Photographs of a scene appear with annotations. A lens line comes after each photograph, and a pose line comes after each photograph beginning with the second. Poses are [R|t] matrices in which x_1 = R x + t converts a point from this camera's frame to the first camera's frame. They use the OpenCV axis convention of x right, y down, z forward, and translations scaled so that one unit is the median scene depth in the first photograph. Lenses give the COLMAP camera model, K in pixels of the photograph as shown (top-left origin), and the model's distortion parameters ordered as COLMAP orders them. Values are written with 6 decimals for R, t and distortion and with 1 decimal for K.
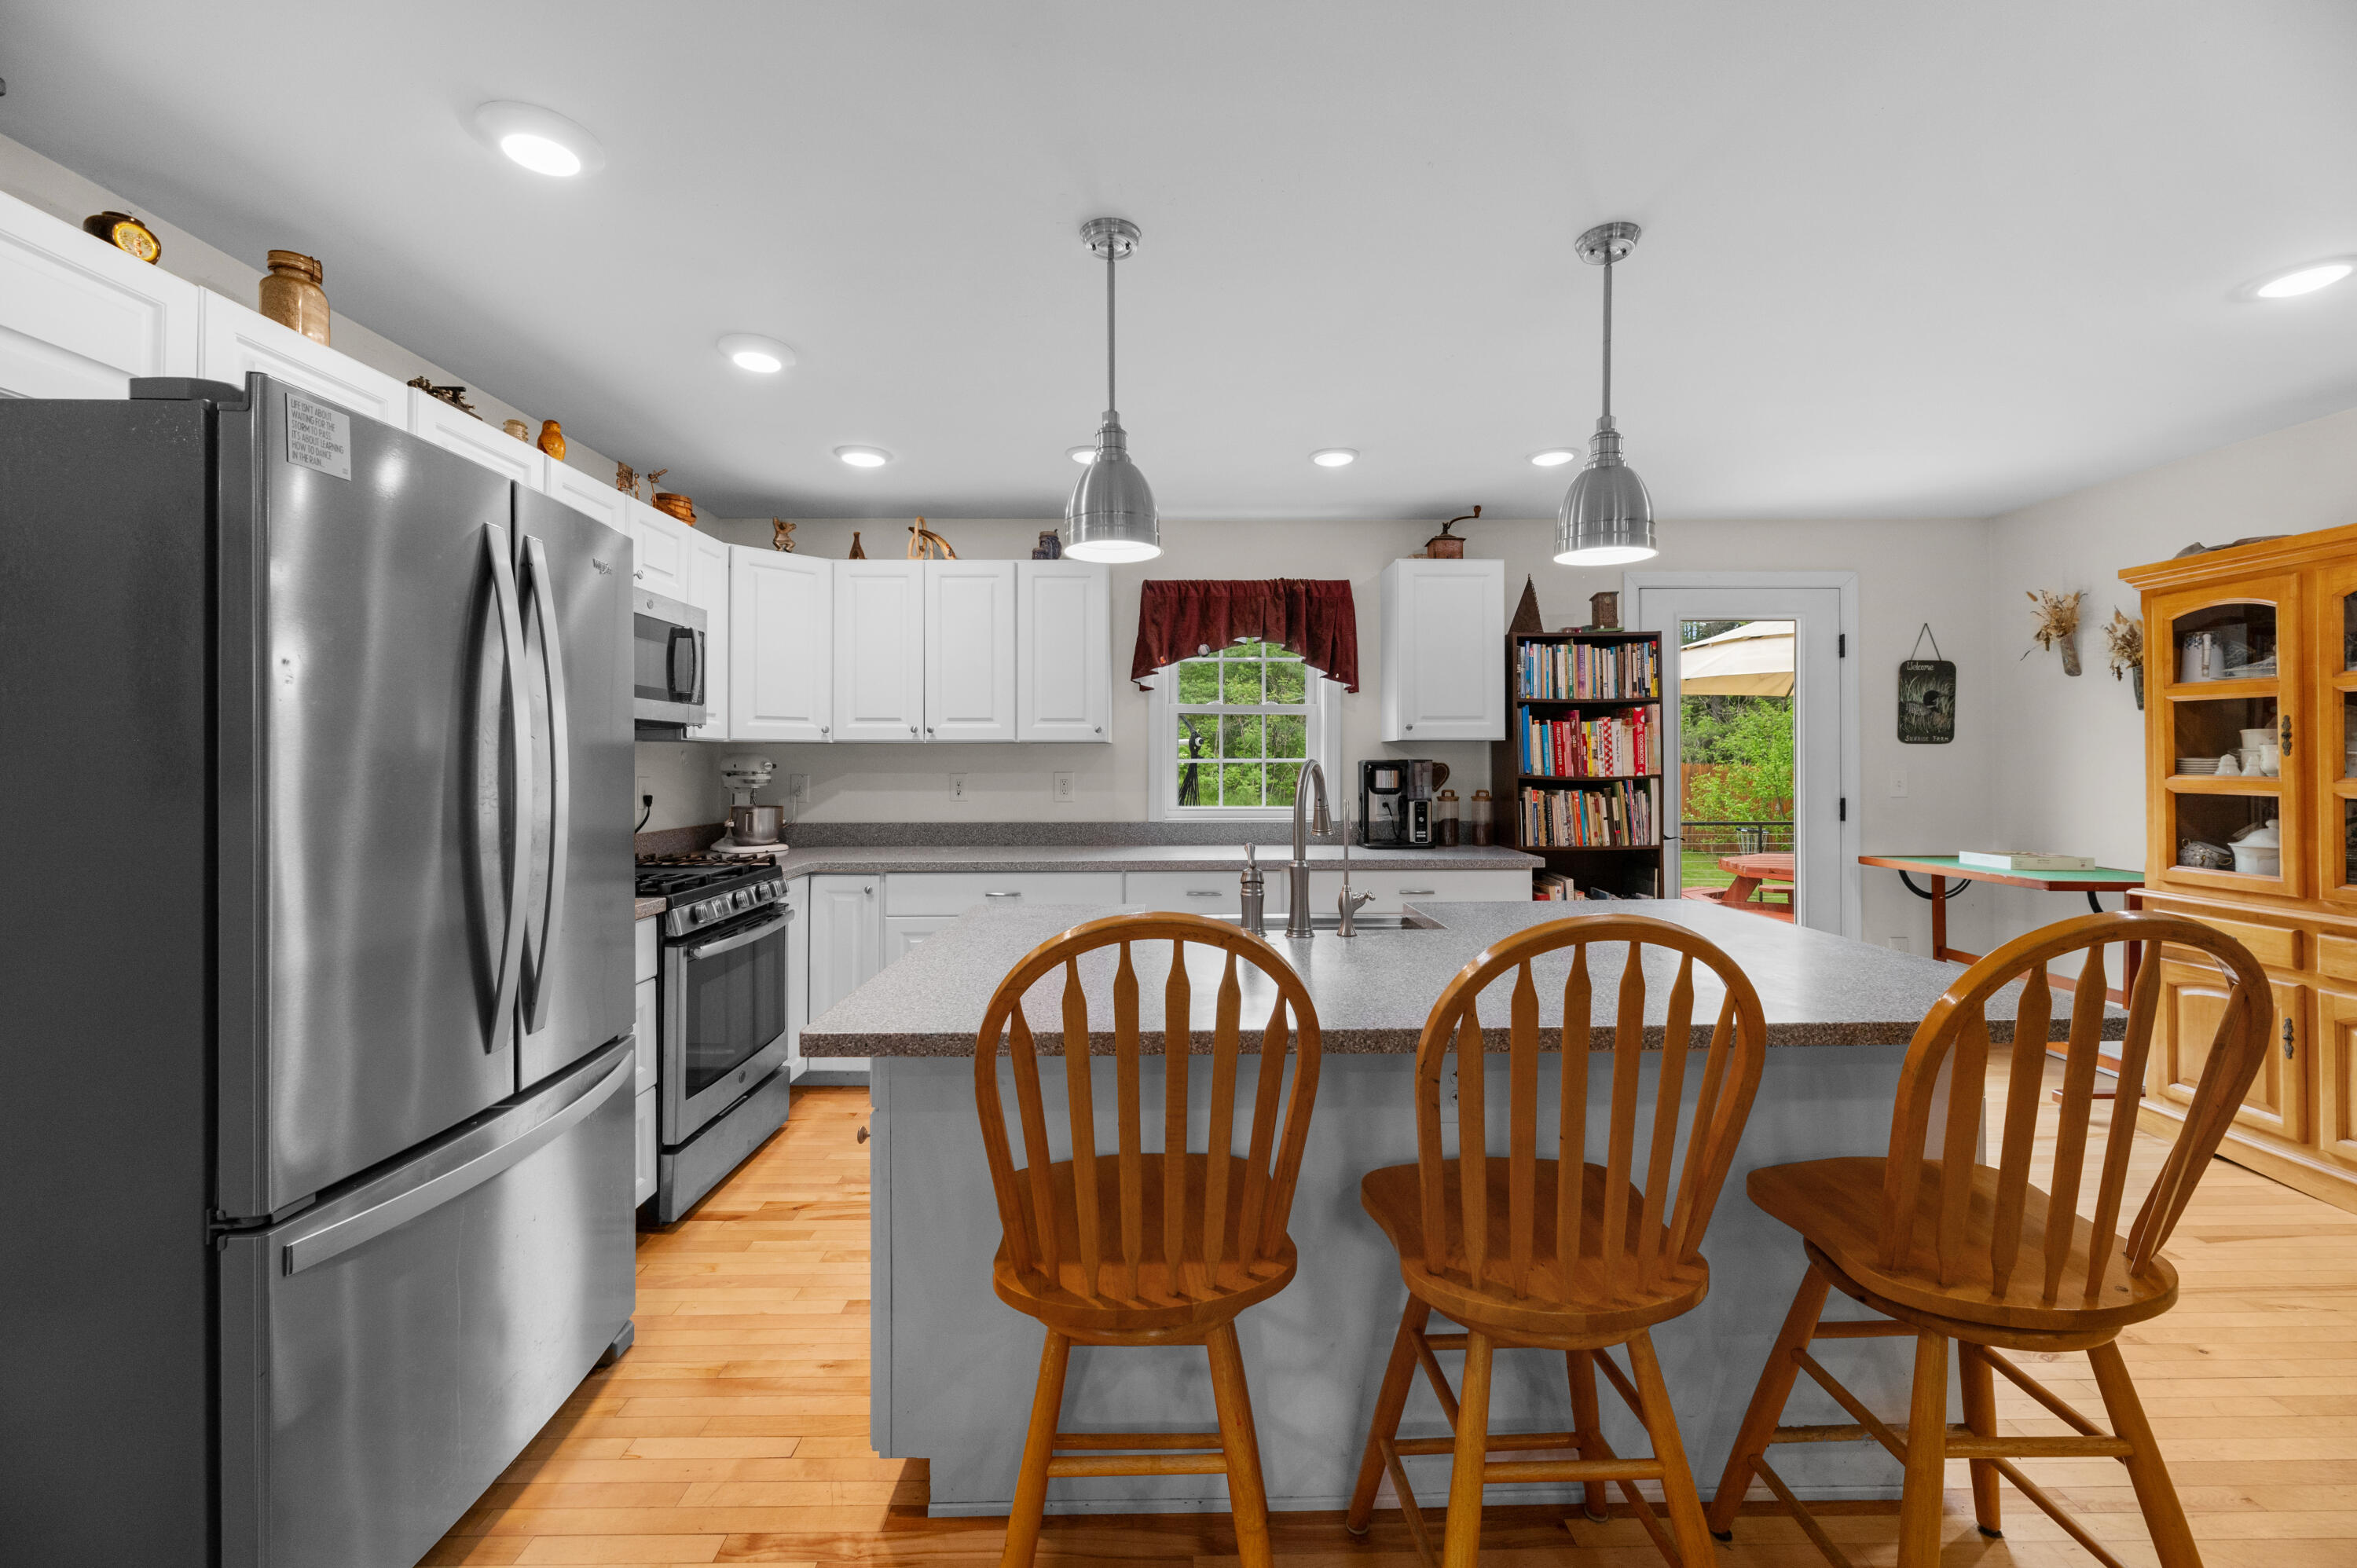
lens RADIAL K [[951.7, 0, 1187.1], [0, 951.7, 764.3], [0, 0, 1]] dist [0.000884, 0.000040]
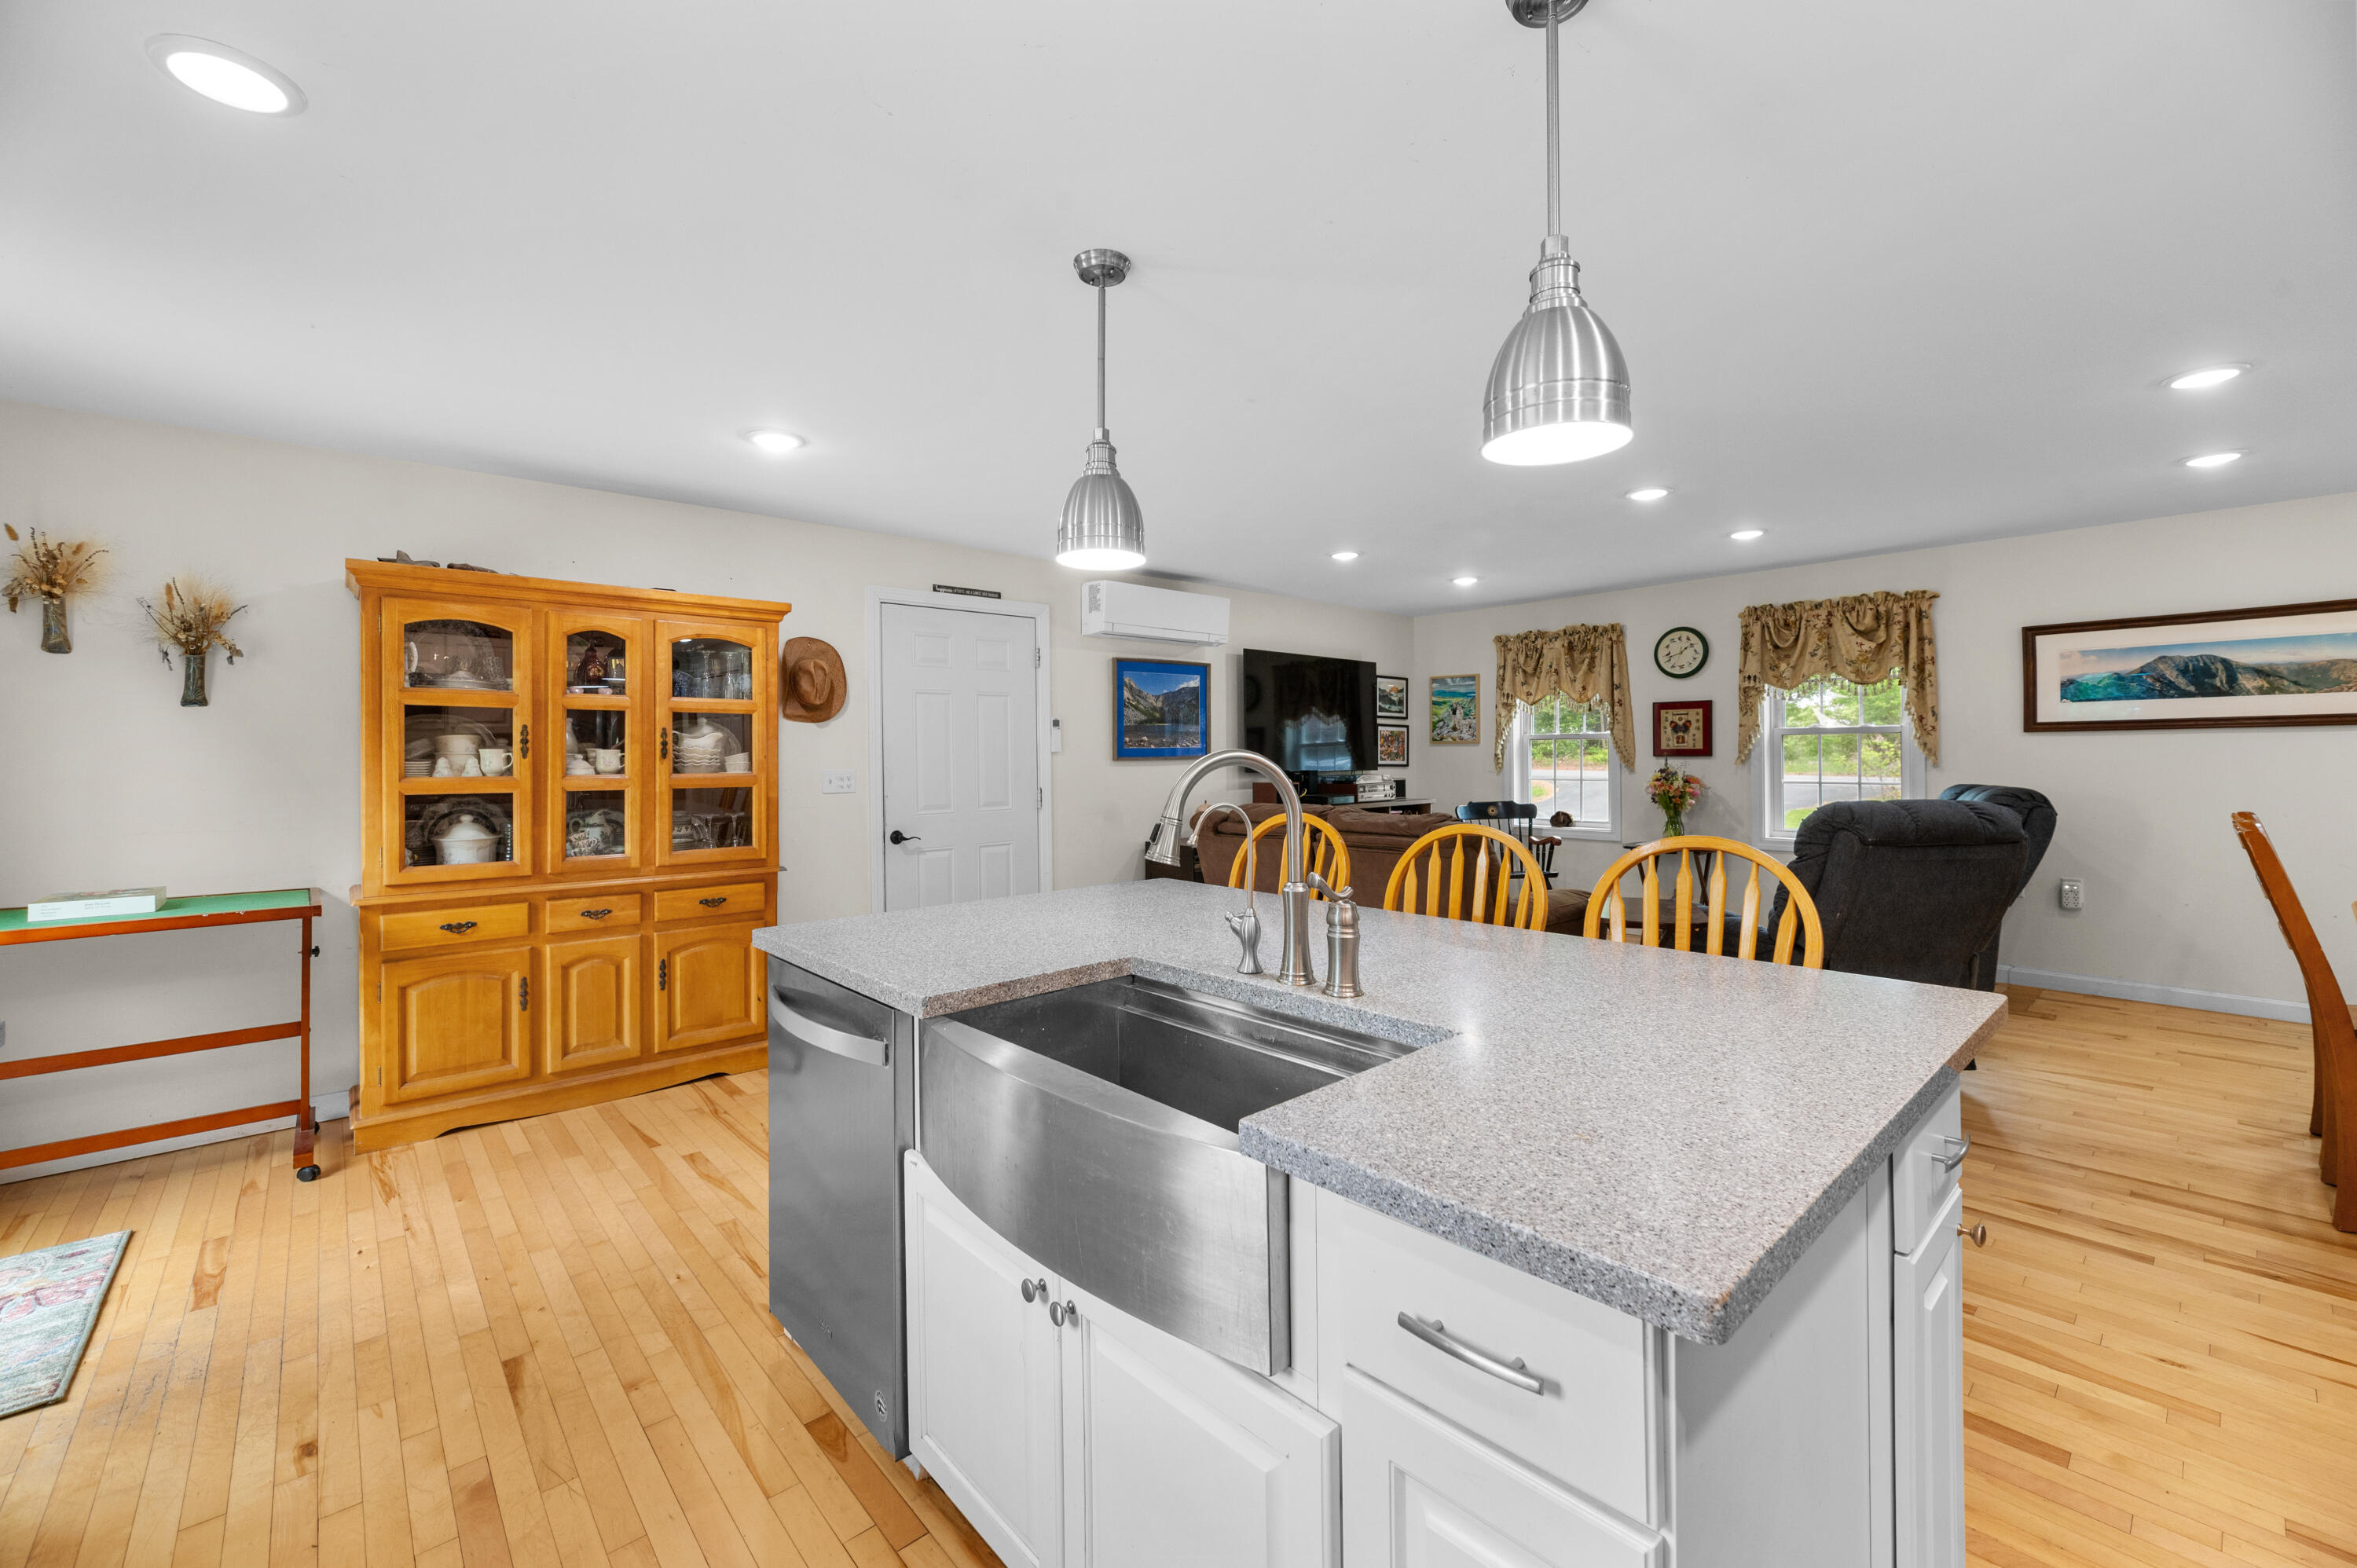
lens RADIAL K [[953.2, 0, 1177.7], [0, 953.2, 758.4], [0, 0, 1]] dist [0.001925, 0.000028]
pose [[-0.657555, 0.007396, 0.753370, -0.205070], [0.012852, 0.999916, 0.001401, -0.000085], [-0.753297, 0.010603, -0.657595, 0.820738]]
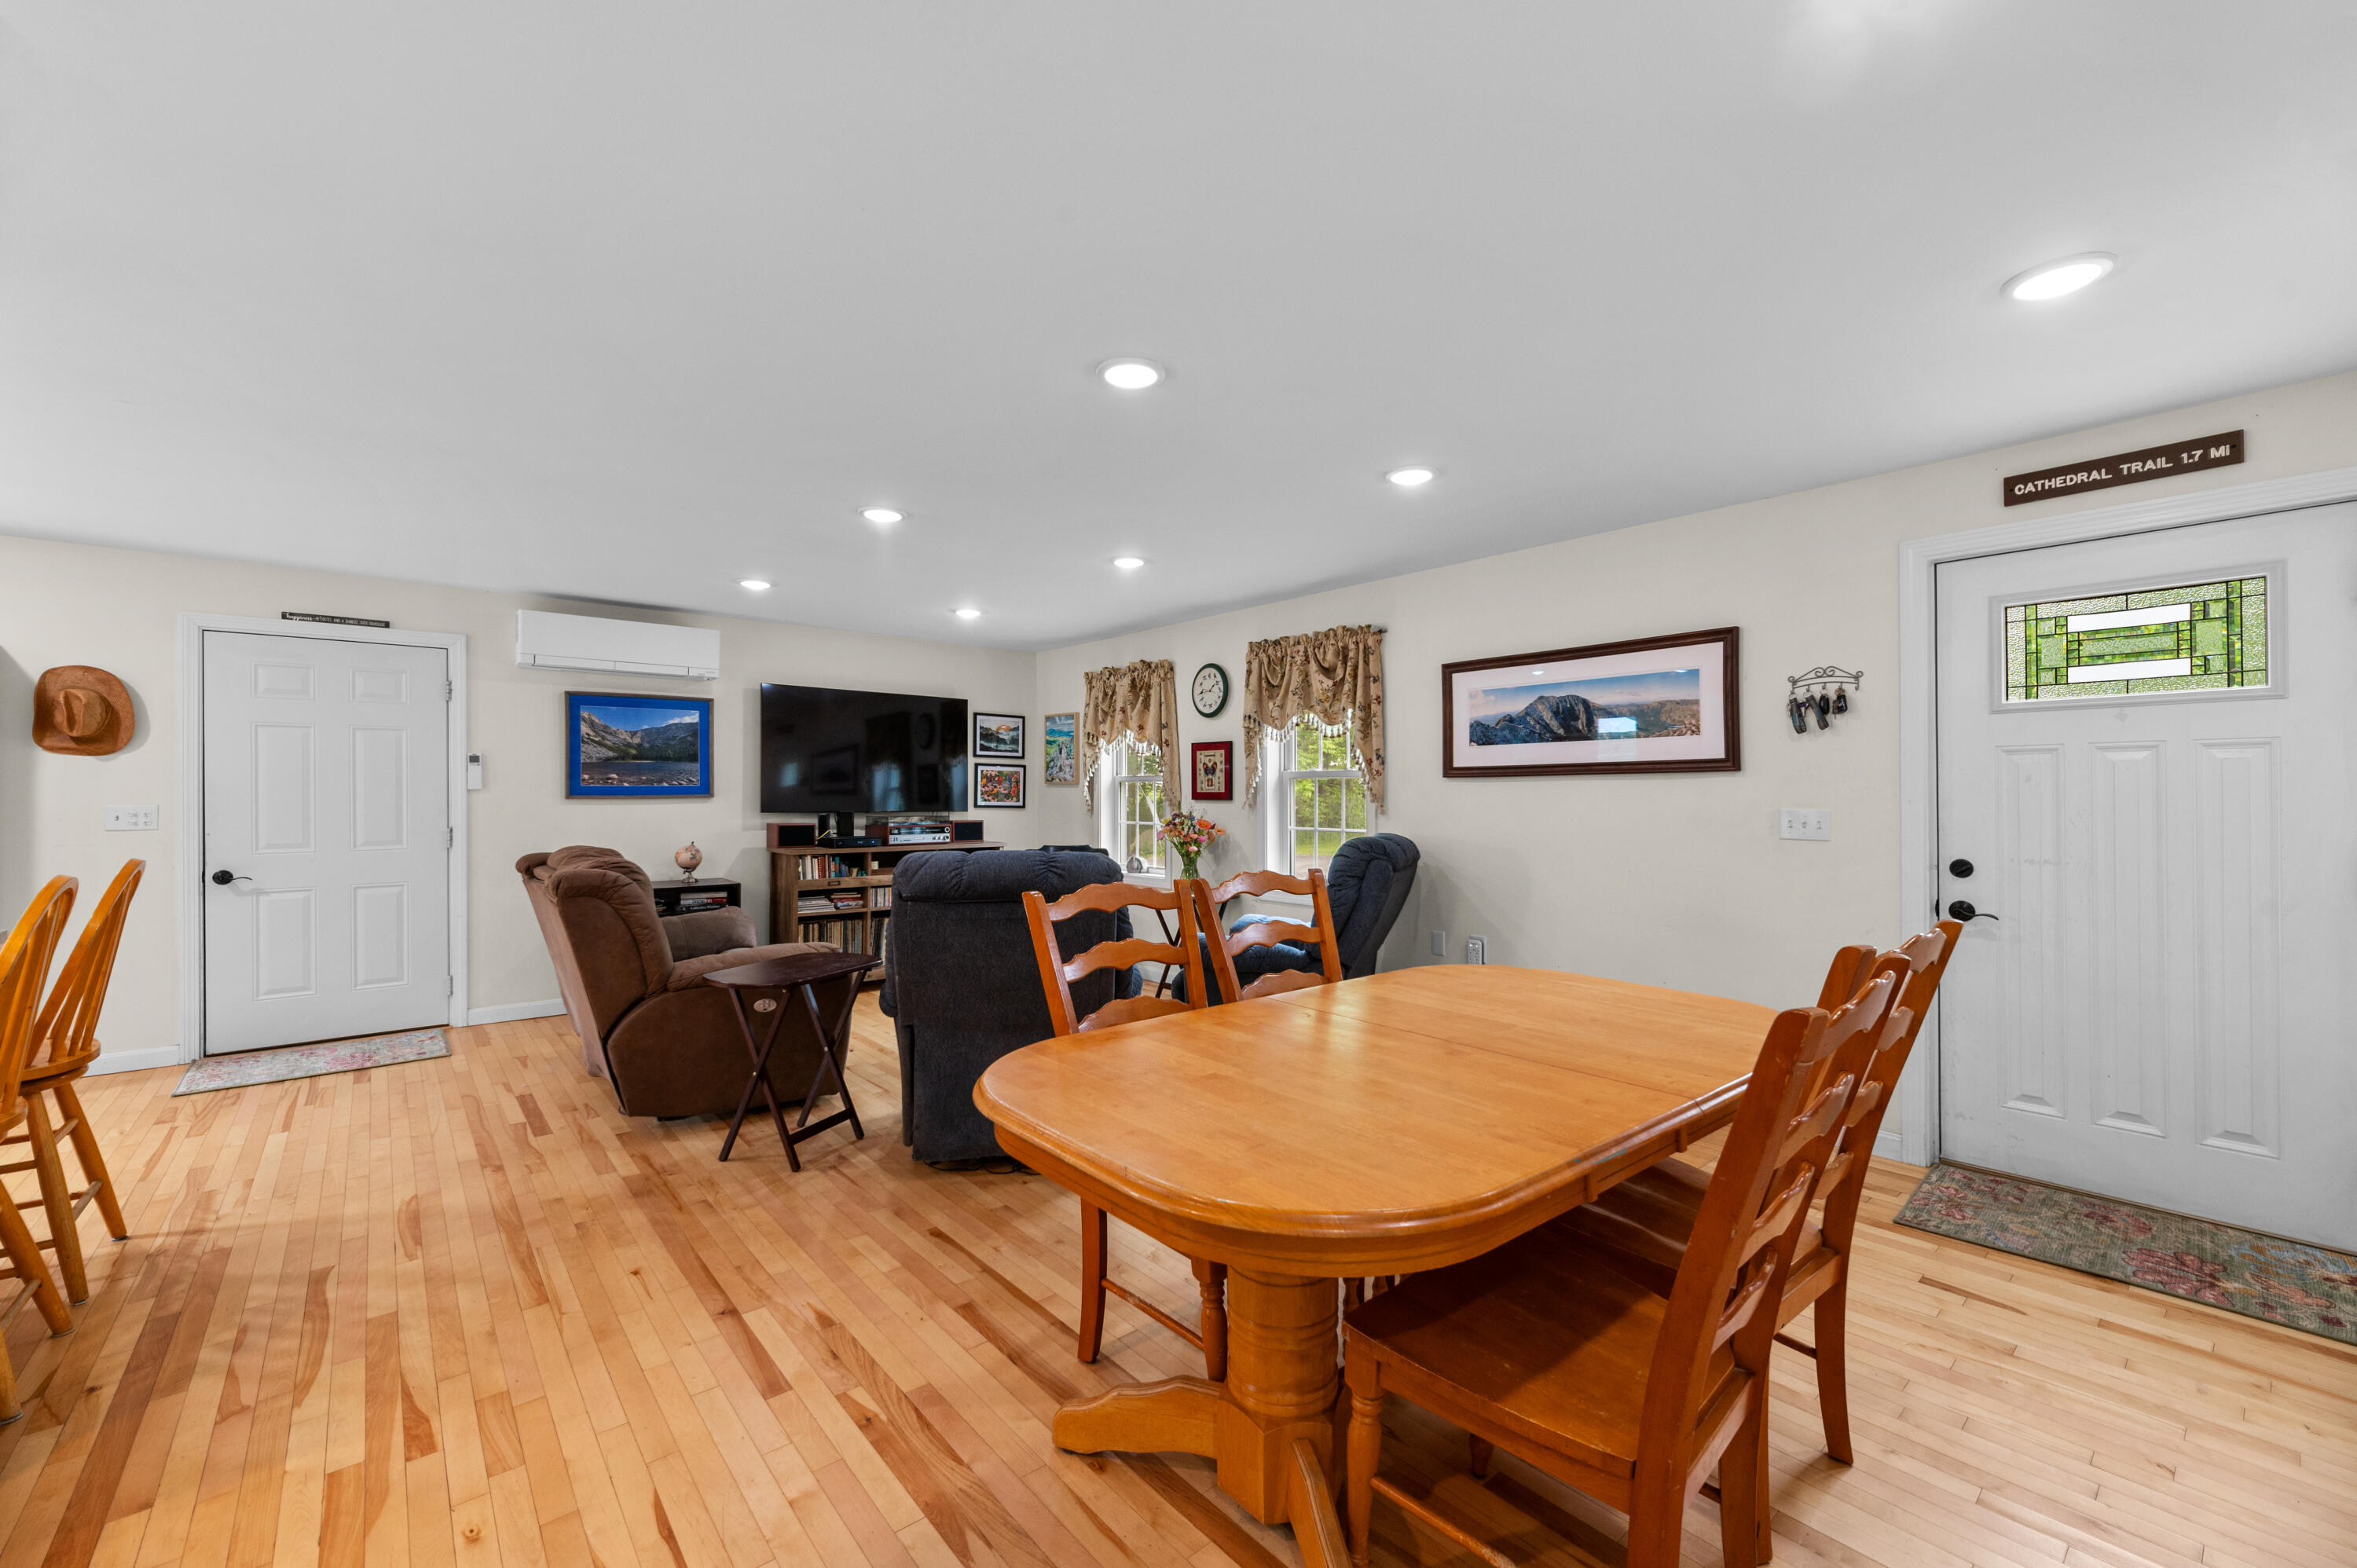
lens RADIAL K [[949.2, 0, 1186.2], [0, 949.2, 794.8], [0, 0, 1]] dist [-0.002073, 0.000556]
pose [[-0.641281, 0.003253, 0.767299, -0.674300], [0.003242, 0.999994, -0.001530, 0.003041], [-0.767299, 0.001506, -0.641288, 0.144358]]
